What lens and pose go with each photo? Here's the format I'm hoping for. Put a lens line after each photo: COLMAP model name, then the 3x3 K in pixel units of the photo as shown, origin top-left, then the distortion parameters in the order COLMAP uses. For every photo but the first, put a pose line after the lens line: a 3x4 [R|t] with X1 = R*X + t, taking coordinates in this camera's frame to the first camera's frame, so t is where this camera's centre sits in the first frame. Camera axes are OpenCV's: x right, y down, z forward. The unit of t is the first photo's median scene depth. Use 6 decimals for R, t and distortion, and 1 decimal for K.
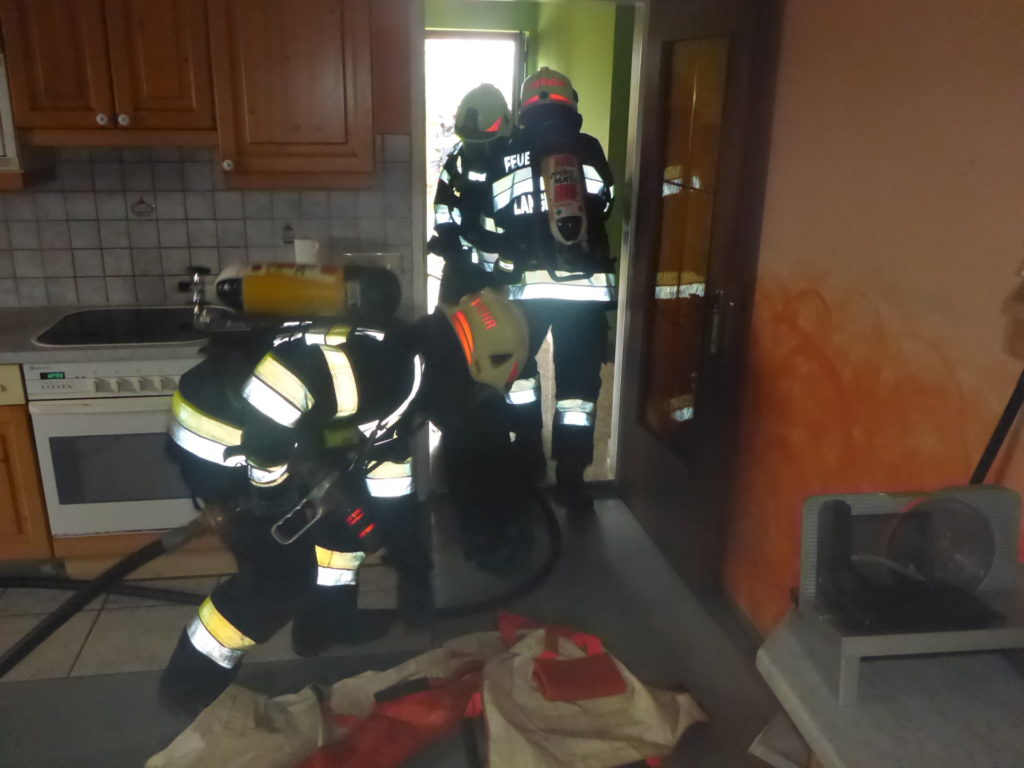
lens RADIAL K [[883.7, 0, 512.0], [0, 883.7, 384.0], [0, 0, 1]] dist [-0.019659, 0.002184]
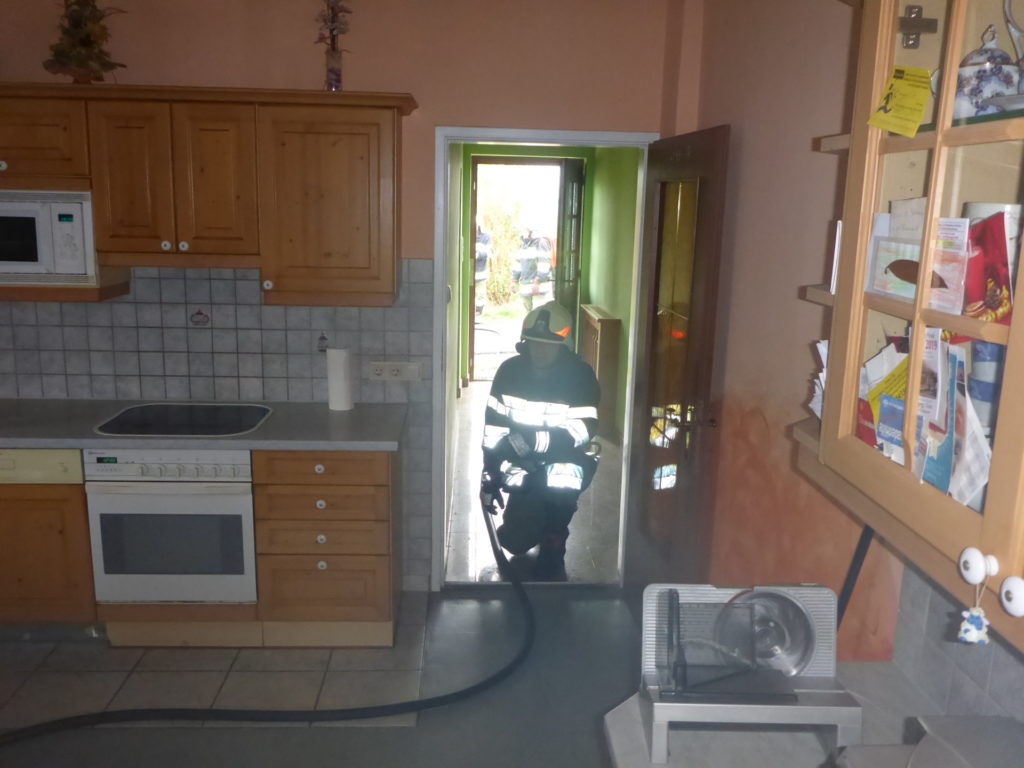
lens RADIAL K [[883.7, 0, 512.0], [0, 883.7, 384.0], [0, 0, 1]] dist [-0.019659, 0.002184]
pose [[0.994392, 0.030149, -0.101366, 0.119200], [-0.041617, 0.992724, -0.112988, -0.000274], [0.097222, 0.116573, 0.988412, -0.104976]]
